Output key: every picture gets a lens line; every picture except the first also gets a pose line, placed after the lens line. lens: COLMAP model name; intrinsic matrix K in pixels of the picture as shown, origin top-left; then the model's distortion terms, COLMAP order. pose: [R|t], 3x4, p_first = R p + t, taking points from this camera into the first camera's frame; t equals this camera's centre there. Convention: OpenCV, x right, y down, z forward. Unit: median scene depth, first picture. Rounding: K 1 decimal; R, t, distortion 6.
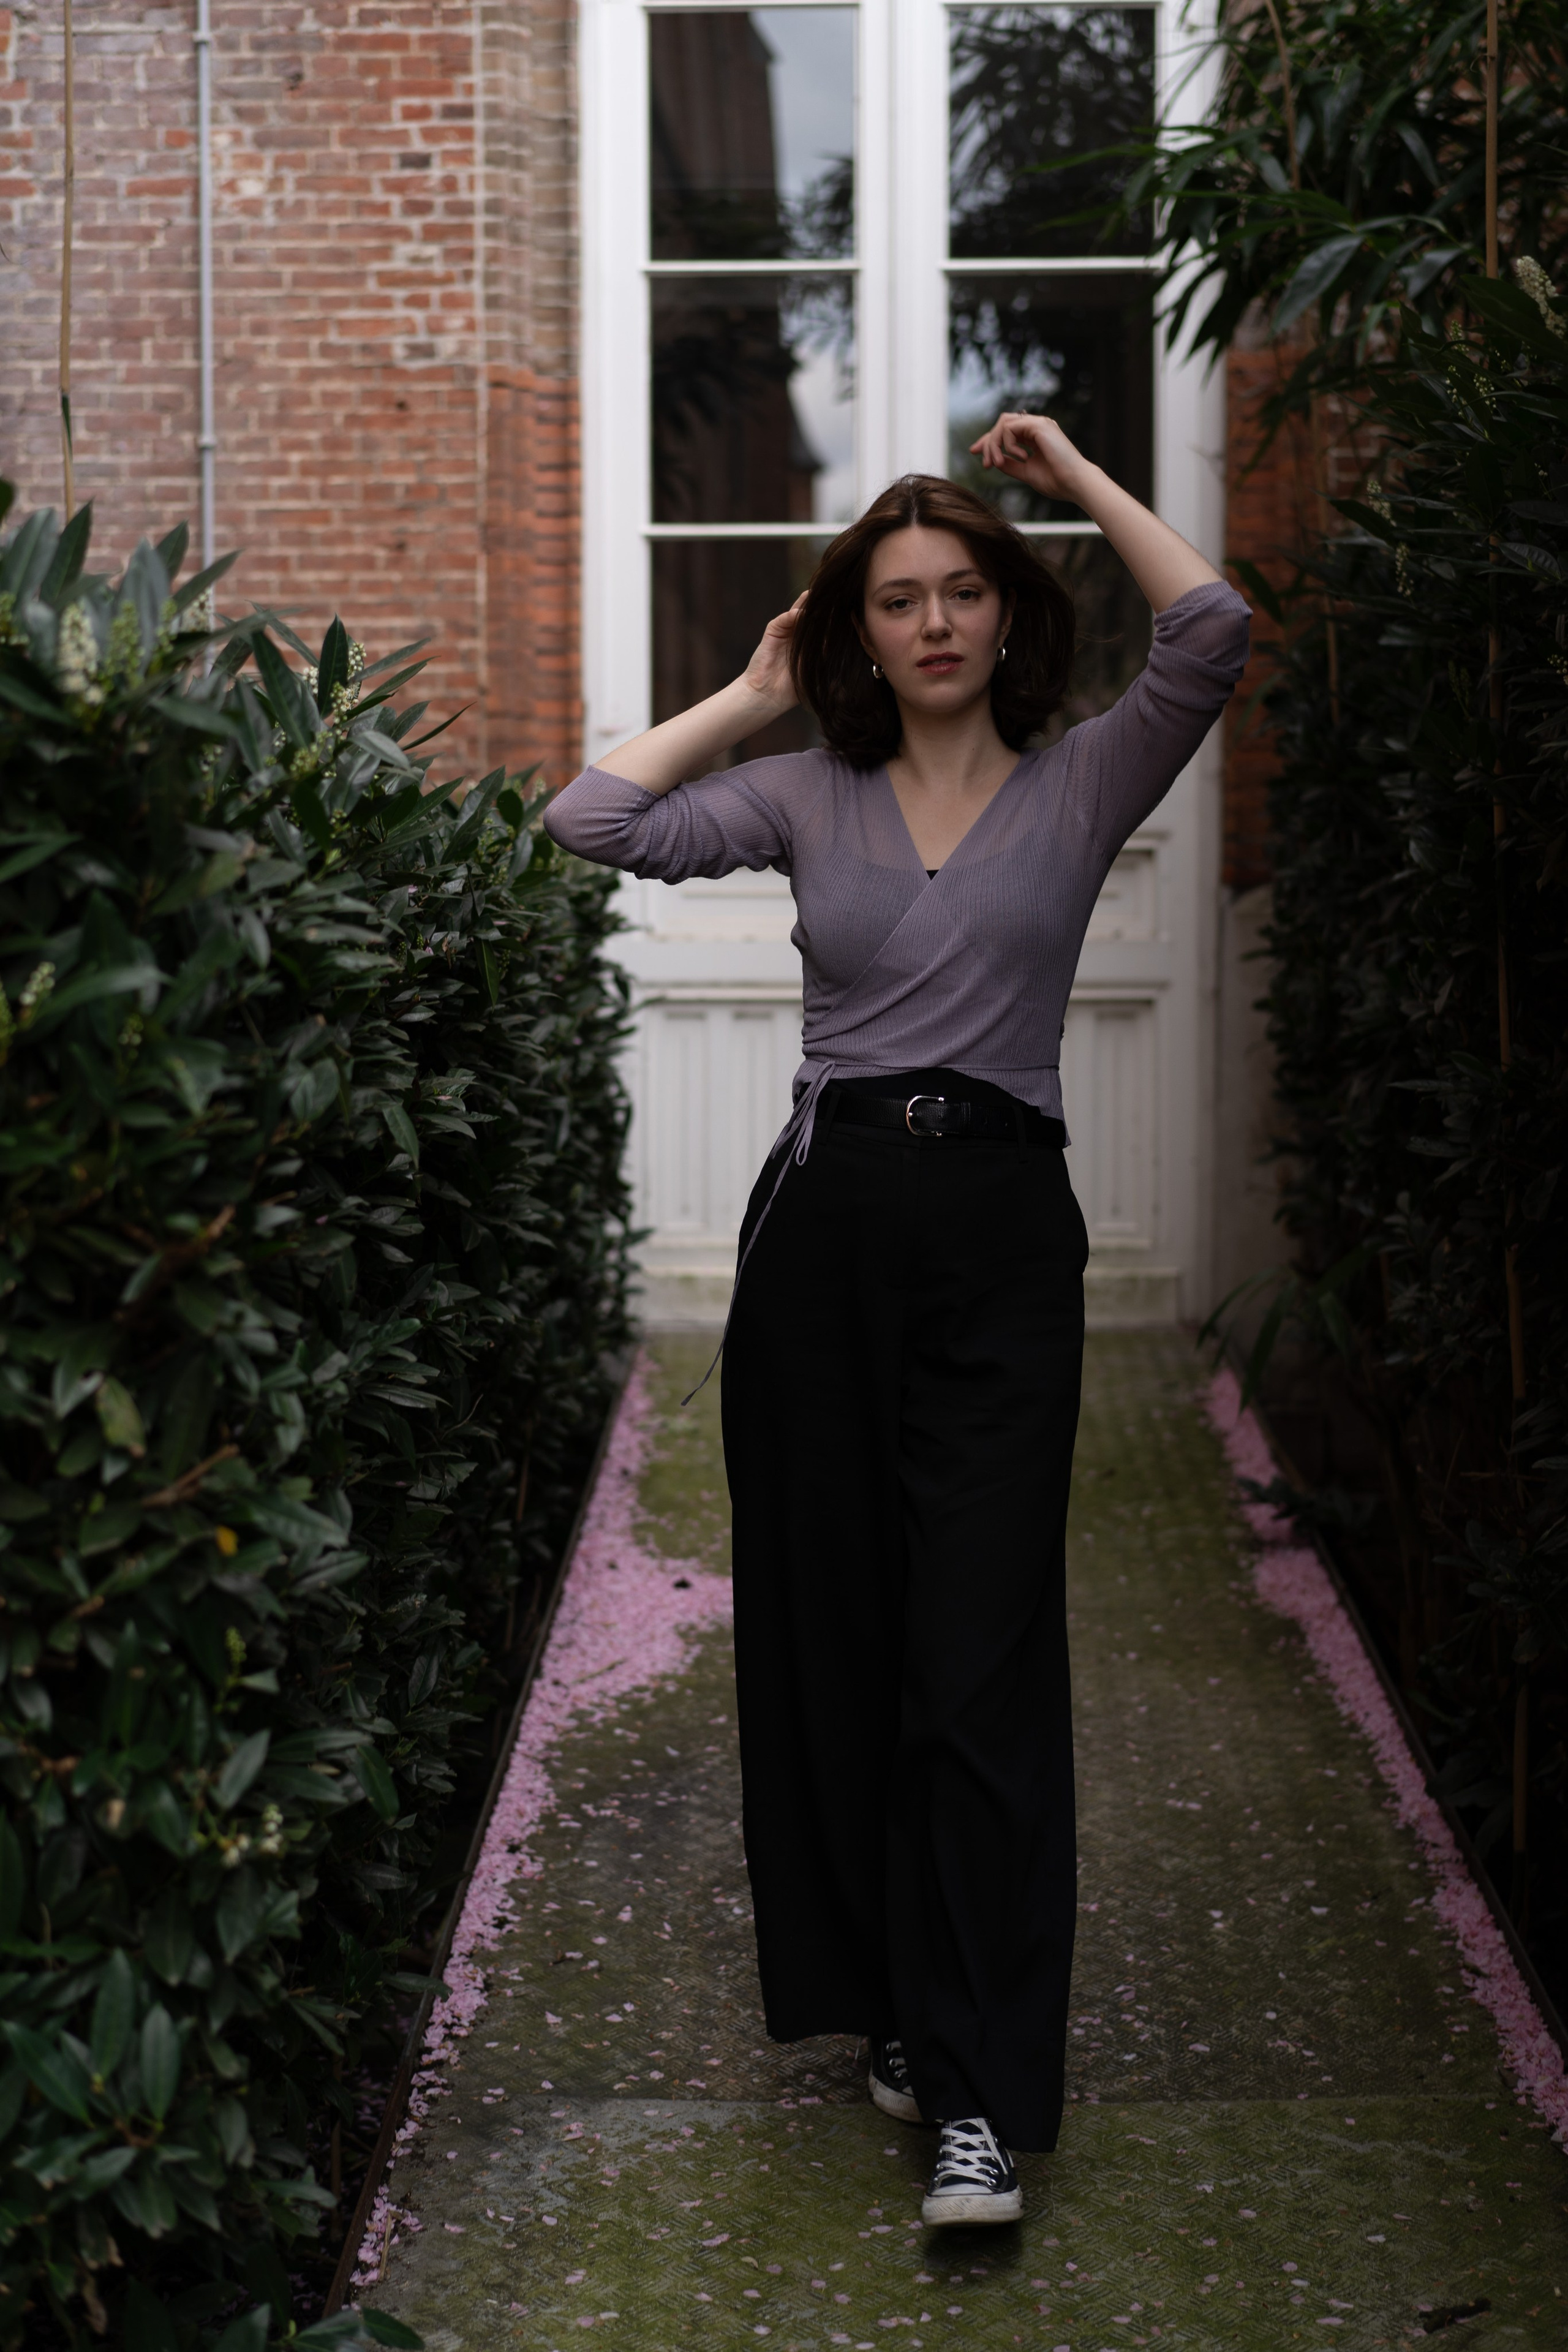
lens RADIAL K [[3491.8, 0, 769.2], [0, 3491.8, 1170.1], [0, 0, 1]] dist [0.052015, 0.000000]
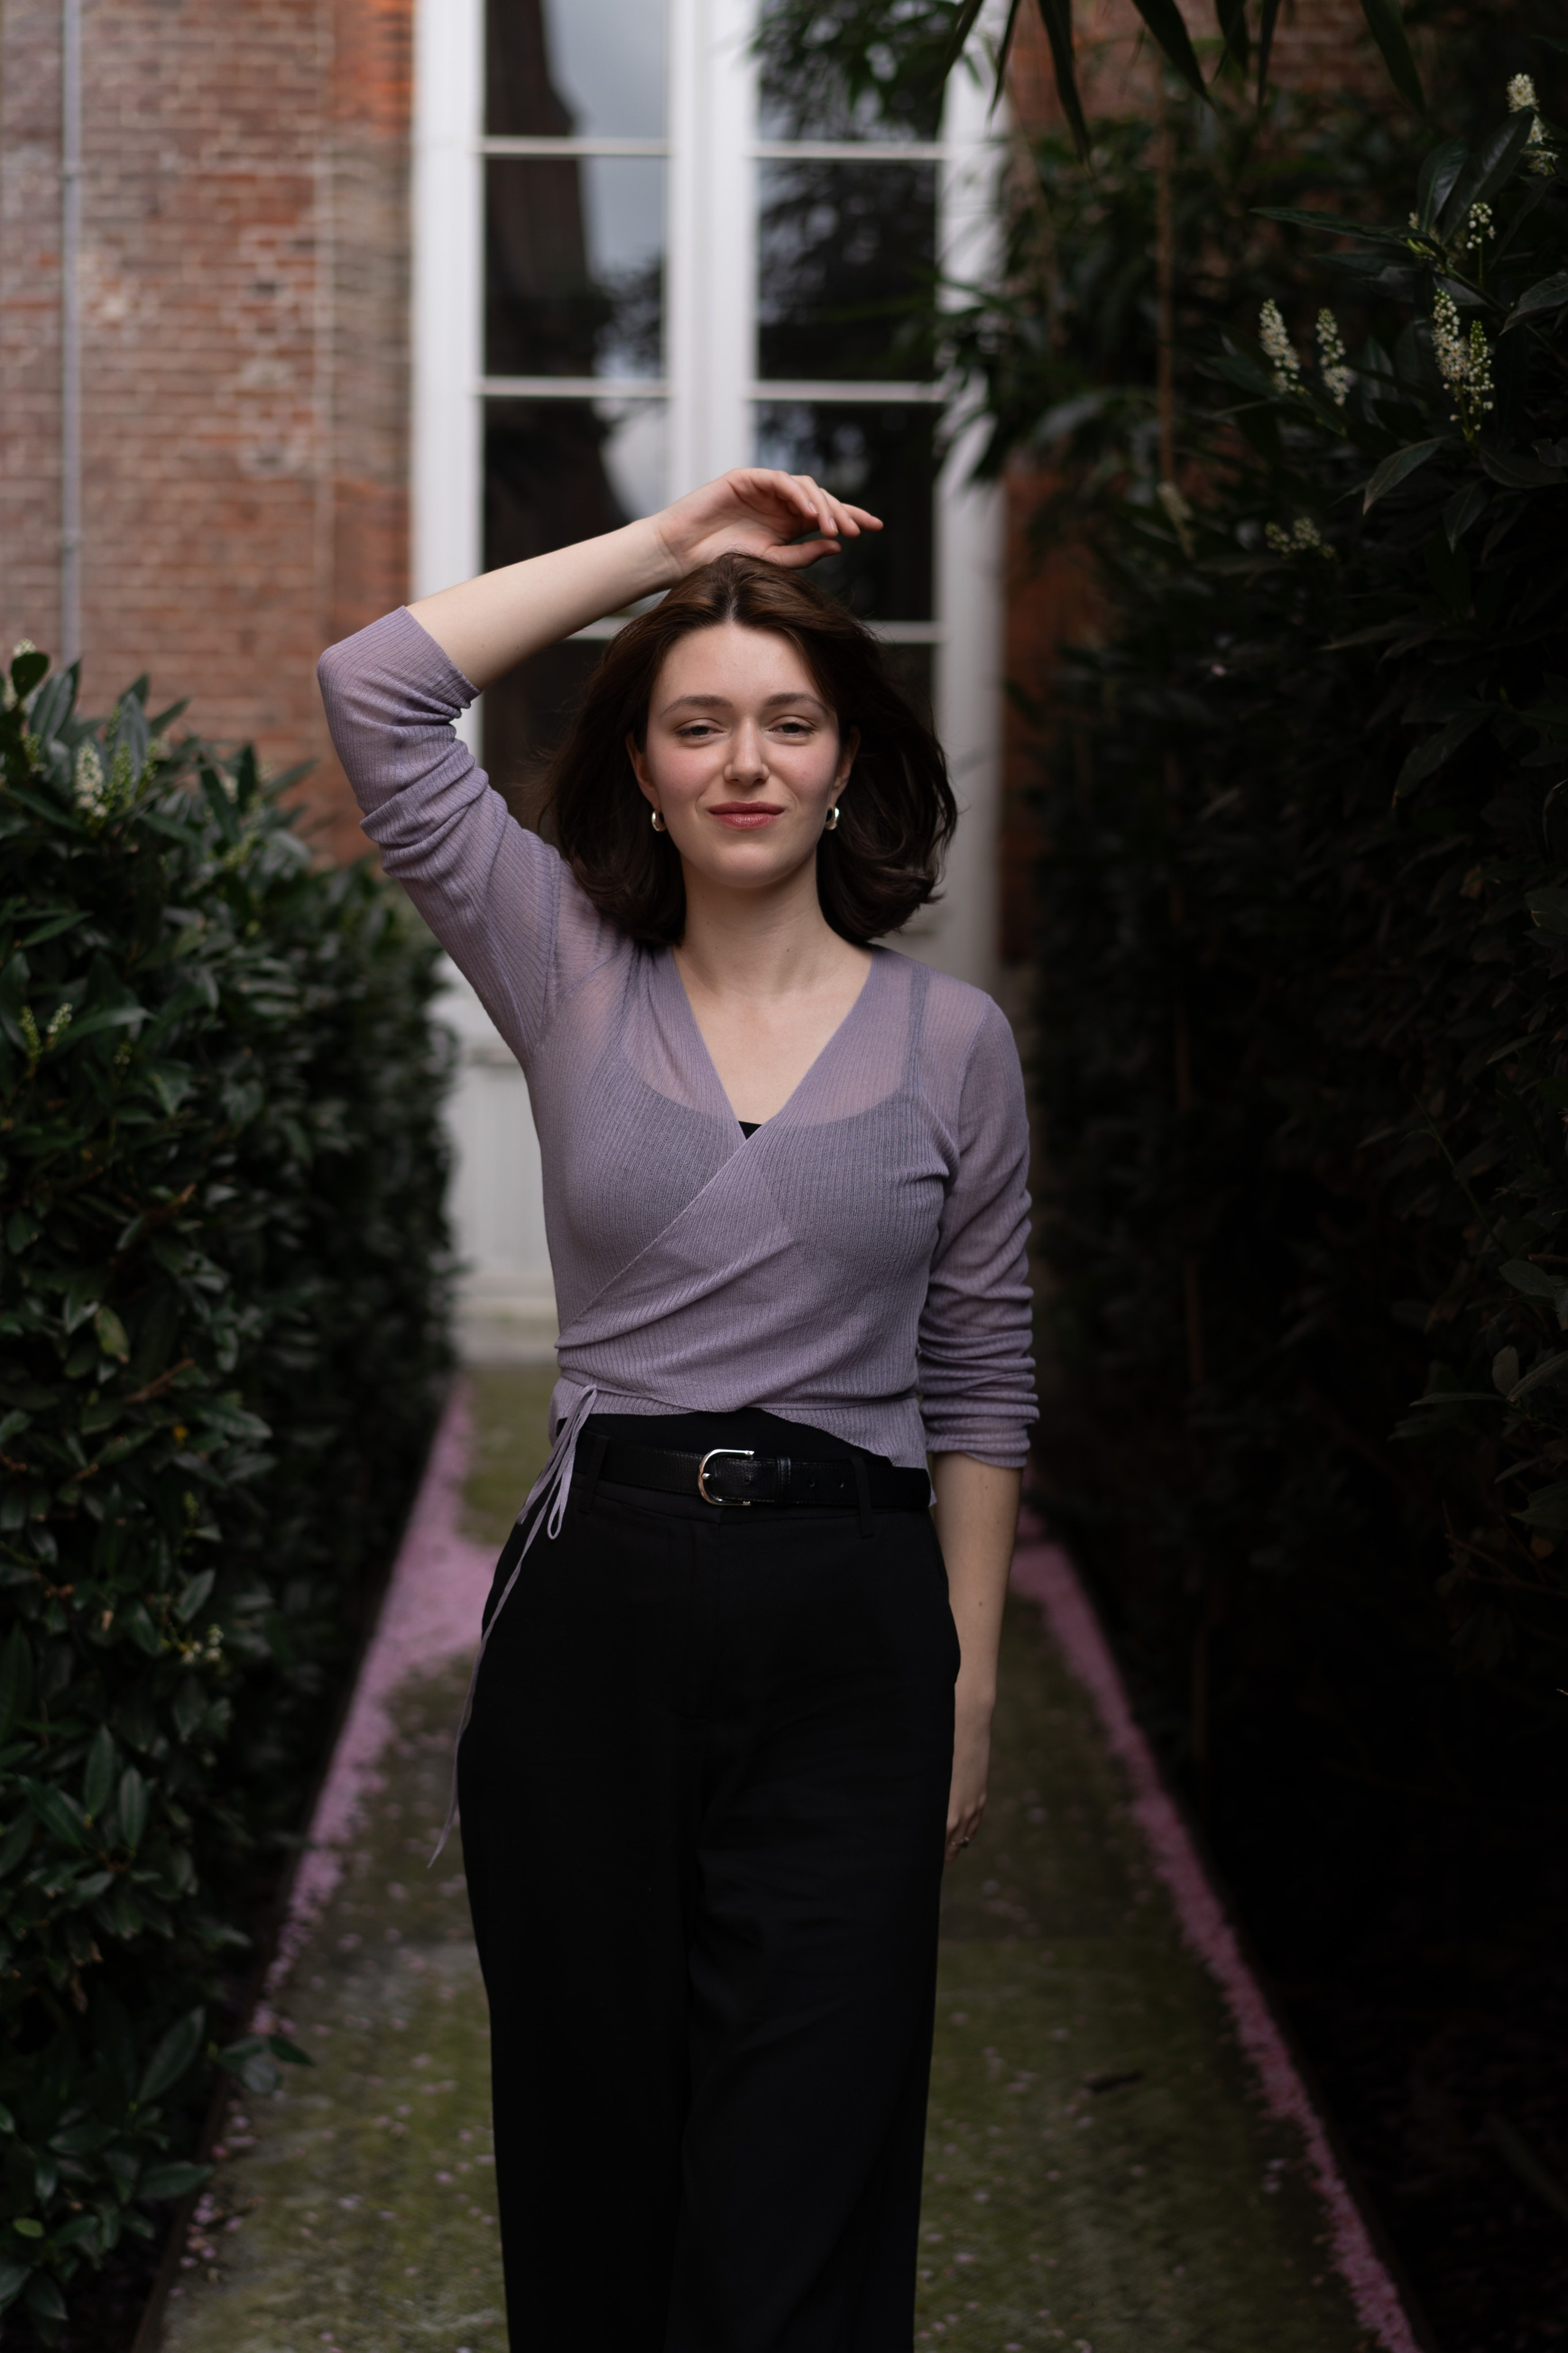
lens RADIAL K [[3493.0, 0, 798.8], [0, 3493.0, 1192.9], [0, 0, 1]] dist [0.052015, 0.000000]
pose [[0.998011, 0.009236, 0.062361, -0.001323], [-0.008397, 0.999871, -0.013701, 0.019572], [-0.062480, 0.013150, 0.997960, -0.242197]]
